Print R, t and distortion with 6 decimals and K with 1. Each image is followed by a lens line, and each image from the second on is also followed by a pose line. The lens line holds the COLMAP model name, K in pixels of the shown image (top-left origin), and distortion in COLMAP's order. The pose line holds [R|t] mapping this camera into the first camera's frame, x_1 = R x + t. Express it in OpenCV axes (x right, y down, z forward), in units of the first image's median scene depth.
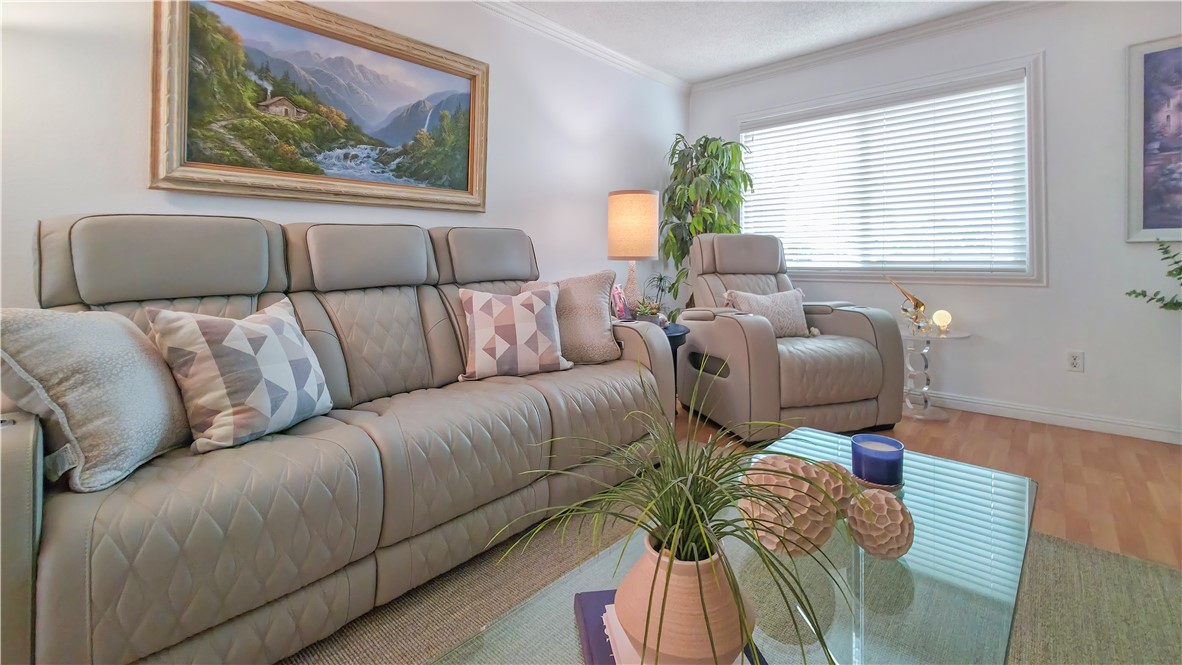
lens RADIAL K [[502.1, 0, 638.5], [0, 502.1, 280.3], [0, 0, 1]] dist [0.001408, 0.000194]
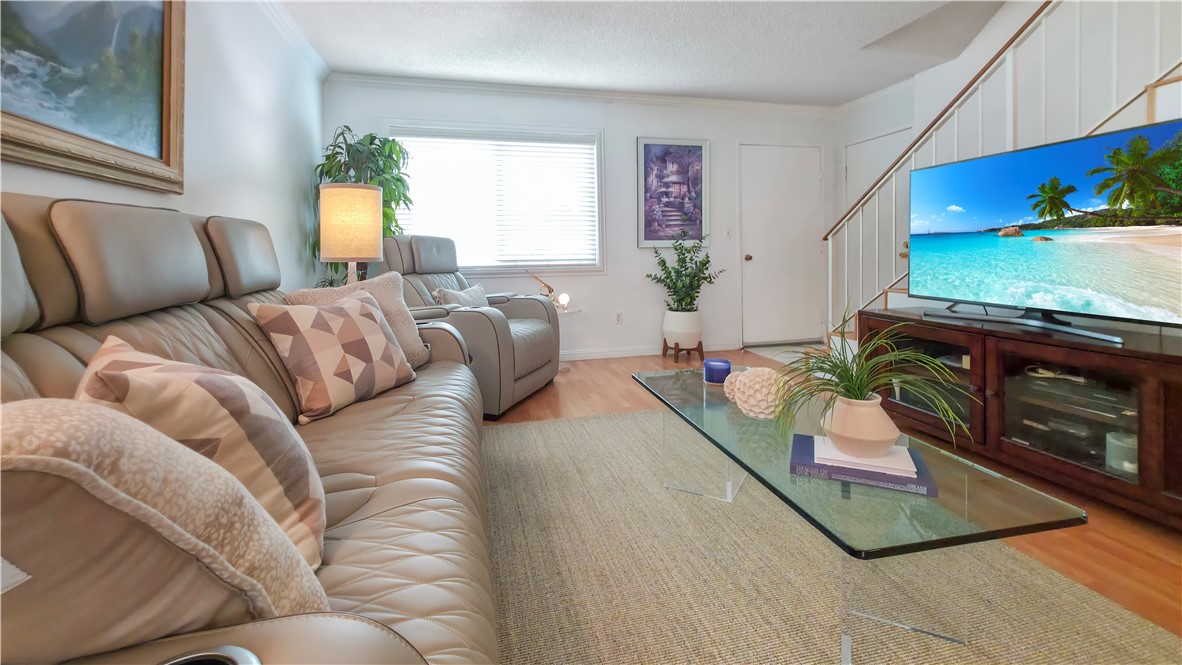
lens RADIAL K [[458.8, 0, 588.7], [0, 458.8, 287.9], [0, 0, 1]] dist [-0.000189, -0.000045]
pose [[0.595831, -0.059687, 0.800889, -0.542163], [0.044493, 0.998156, 0.041287, -0.009683], [-0.801877, 0.011034, 0.597388, 0.207074]]
